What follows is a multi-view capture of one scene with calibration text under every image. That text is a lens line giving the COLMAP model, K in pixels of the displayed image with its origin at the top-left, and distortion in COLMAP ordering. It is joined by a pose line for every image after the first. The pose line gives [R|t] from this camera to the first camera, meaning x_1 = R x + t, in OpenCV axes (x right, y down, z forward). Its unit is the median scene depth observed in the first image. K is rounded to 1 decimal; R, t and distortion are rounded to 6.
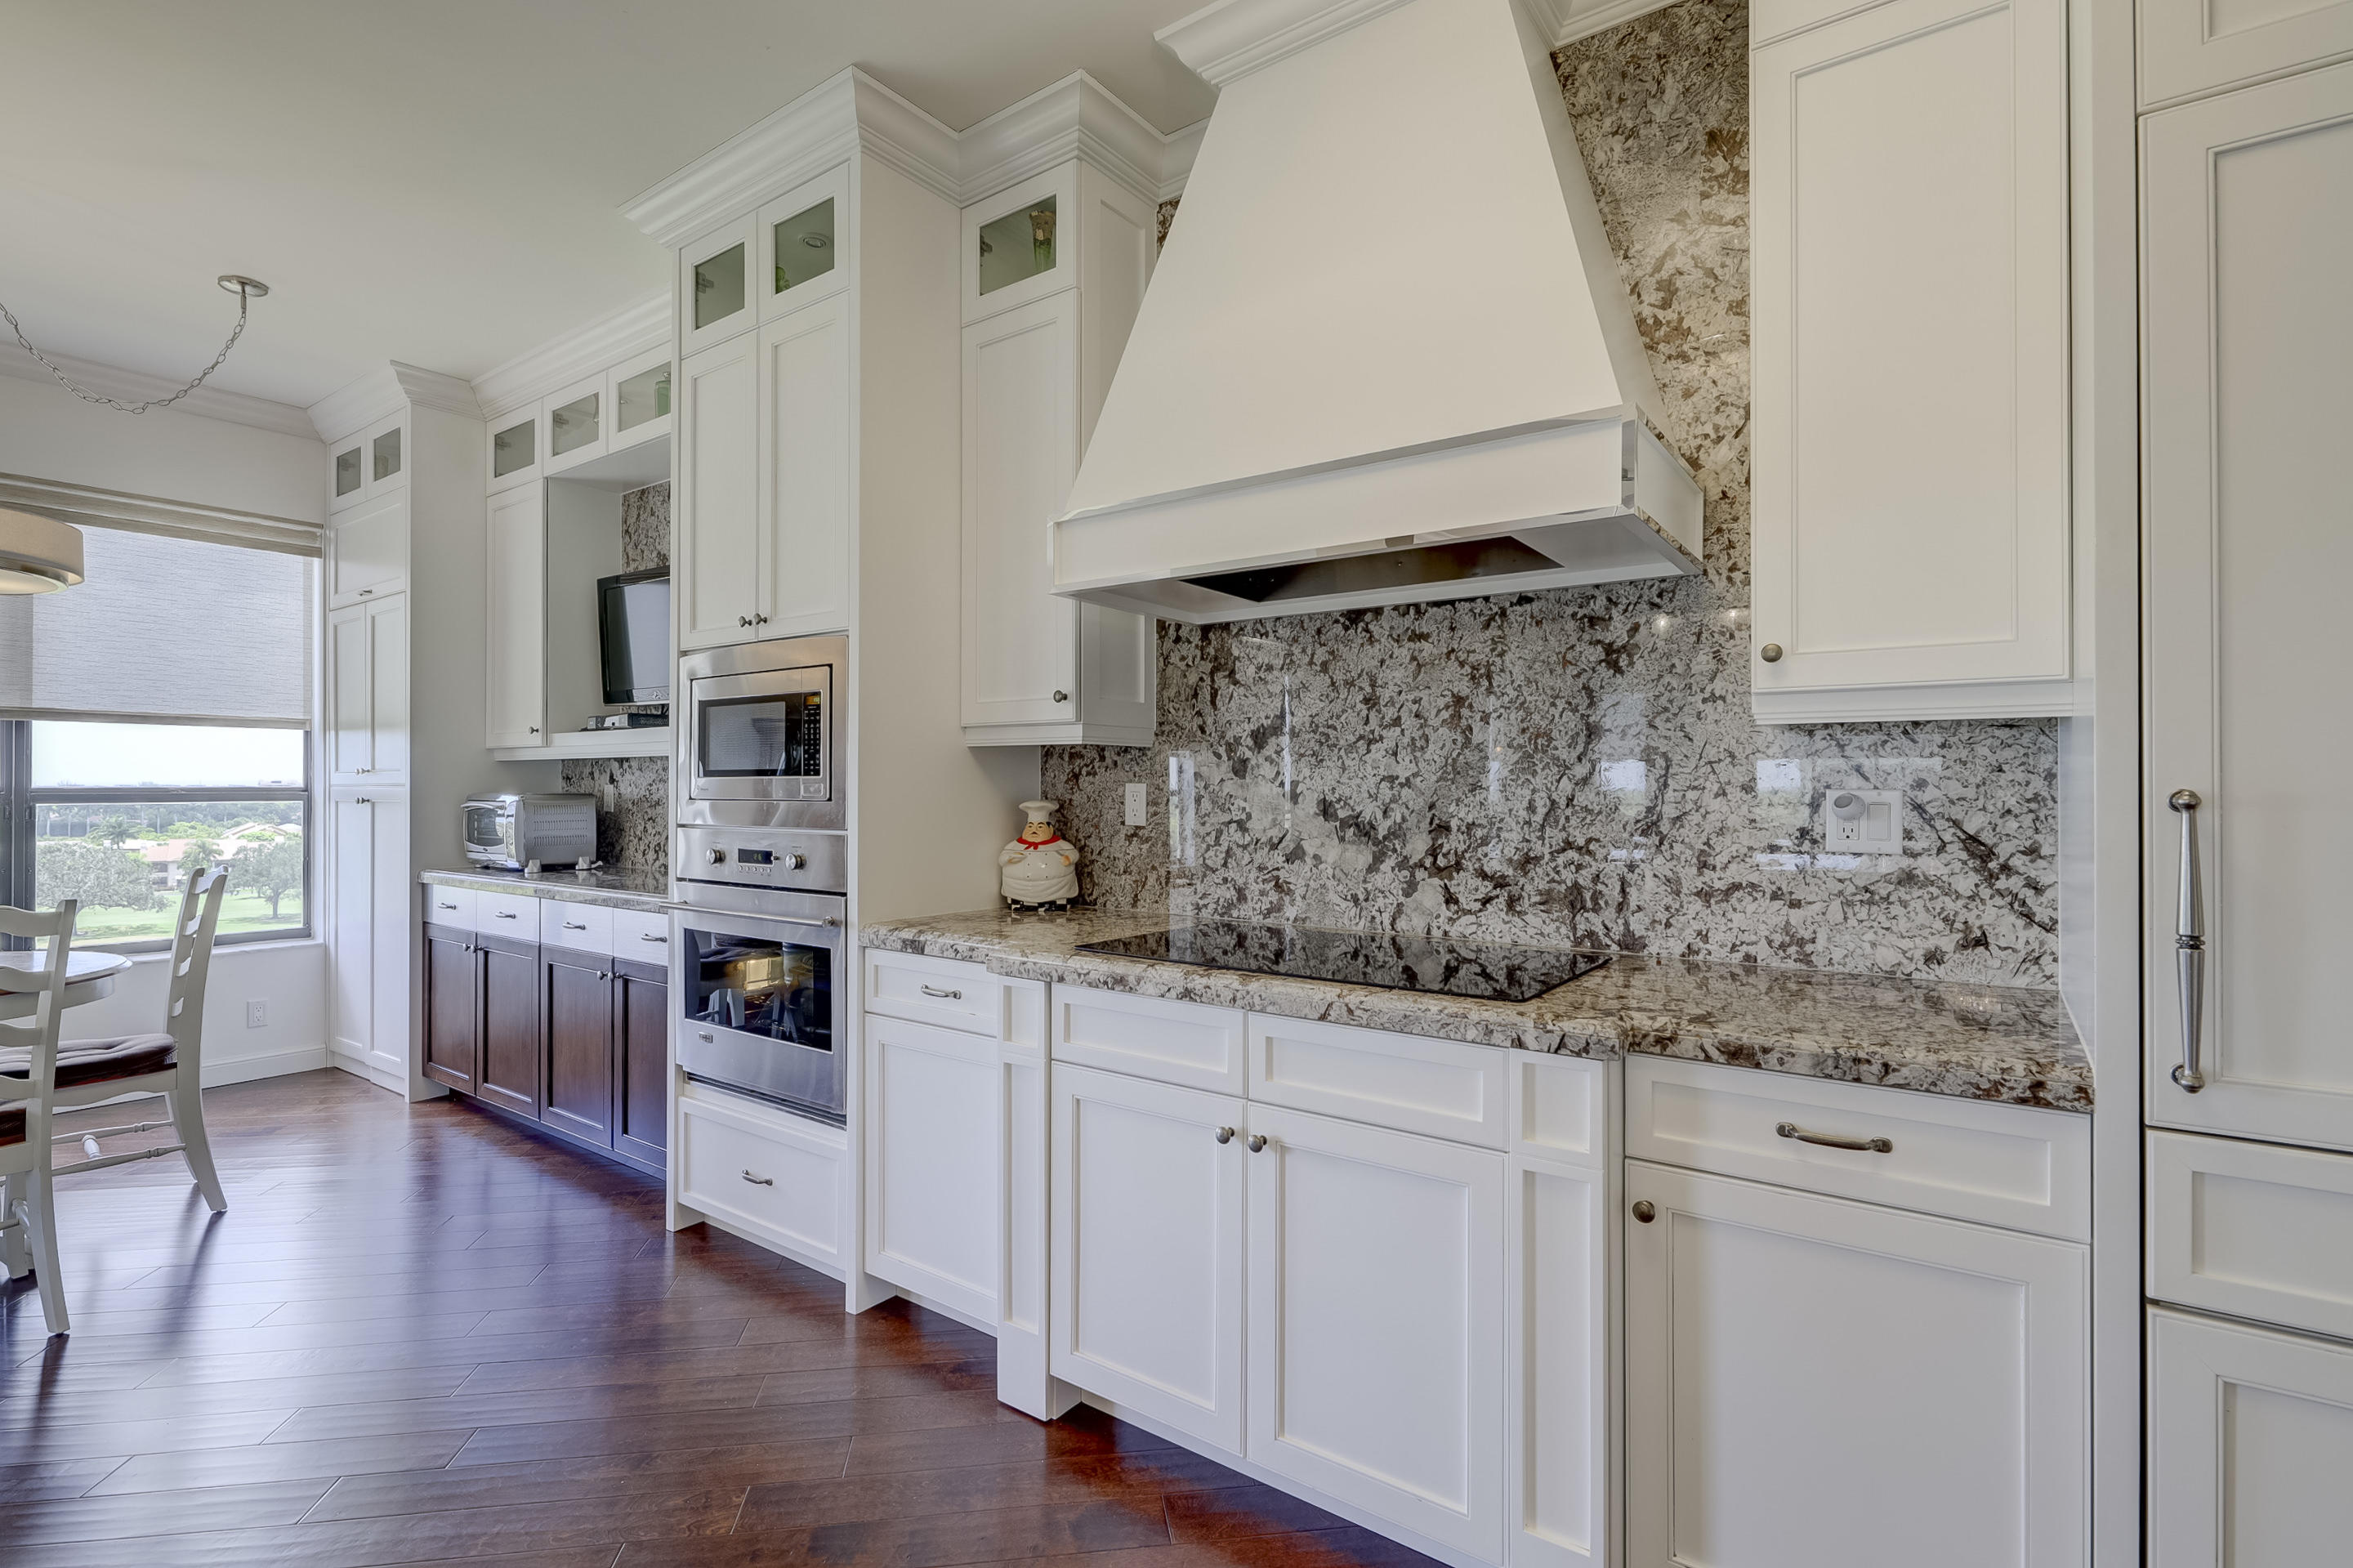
lens RADIAL K [[1089.2, 0, 1168.5], [0, 1089.2, 785.2], [0, 0, 1]] dist [0.005021, 0.000136]
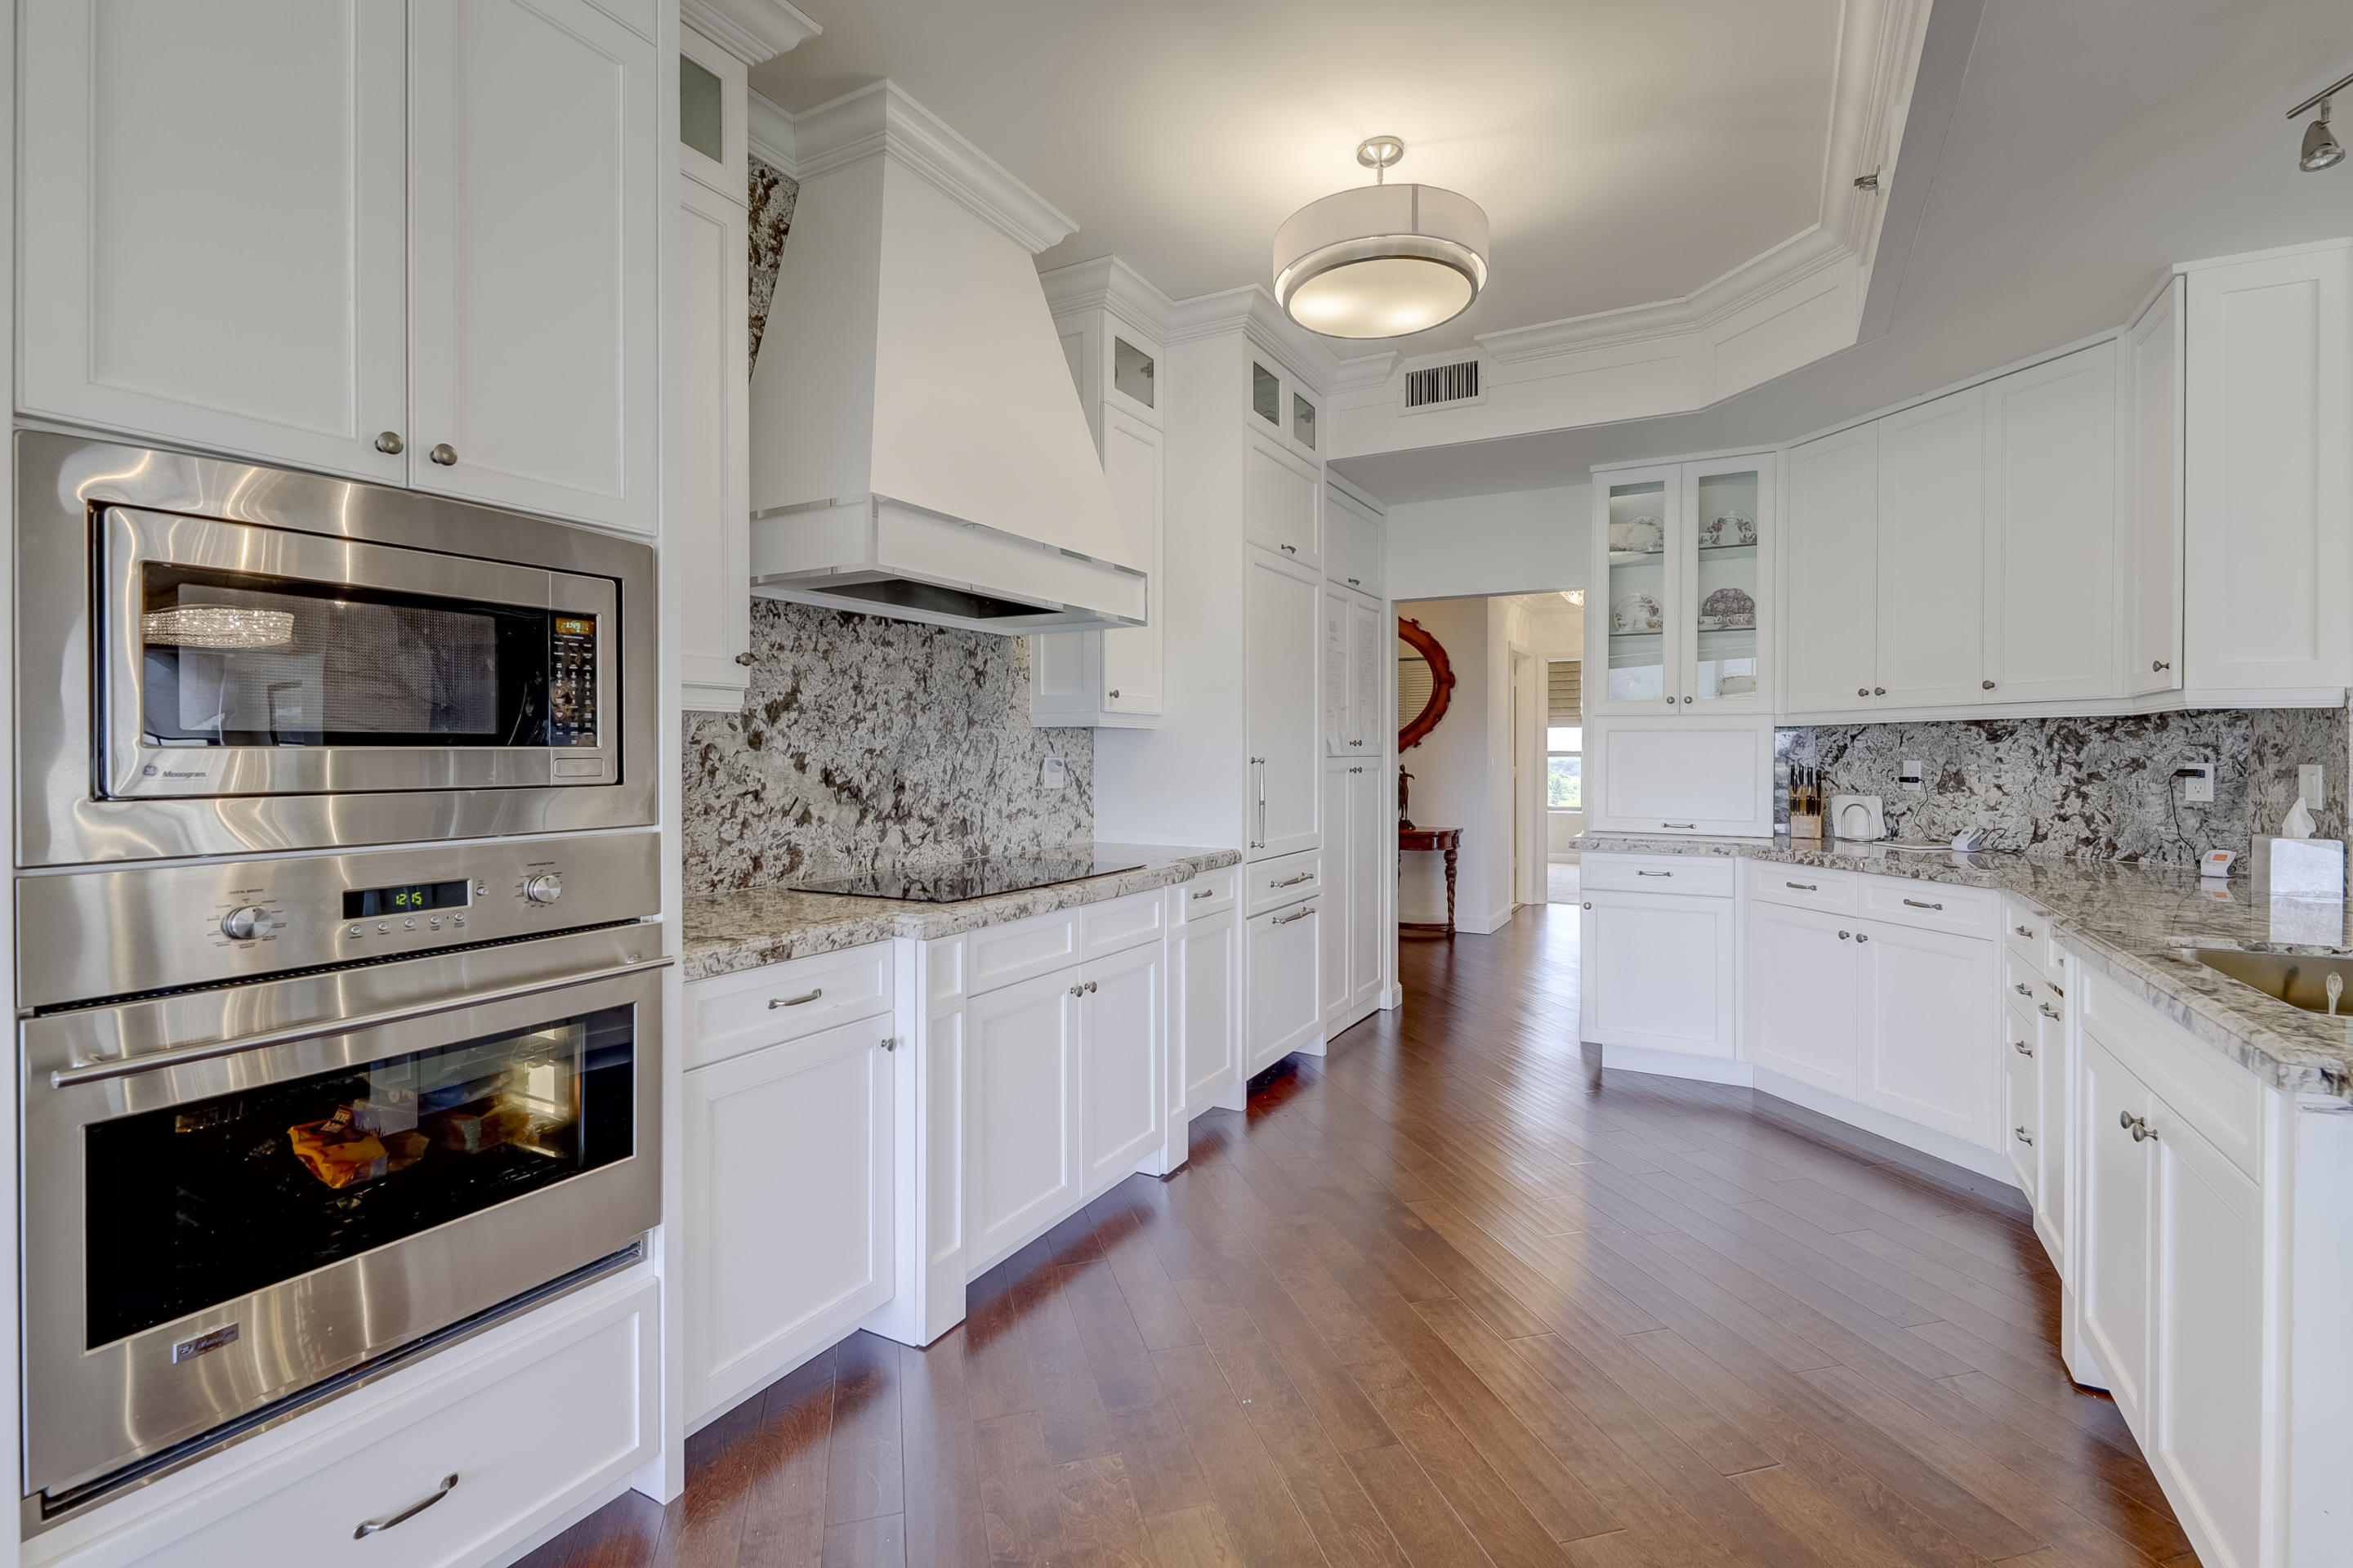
lens RADIAL K [[1089.2, 0, 1167.6], [0, 1089.2, 764.8], [0, 0, 1]] dist [0.005021, 0.000136]
pose [[-0.128081, -0.013057, 0.991678, -1.099082], [-0.000801, 0.999914, 0.013062, -0.006831], [-0.991763, 0.000879, -0.128081, 0.815712]]
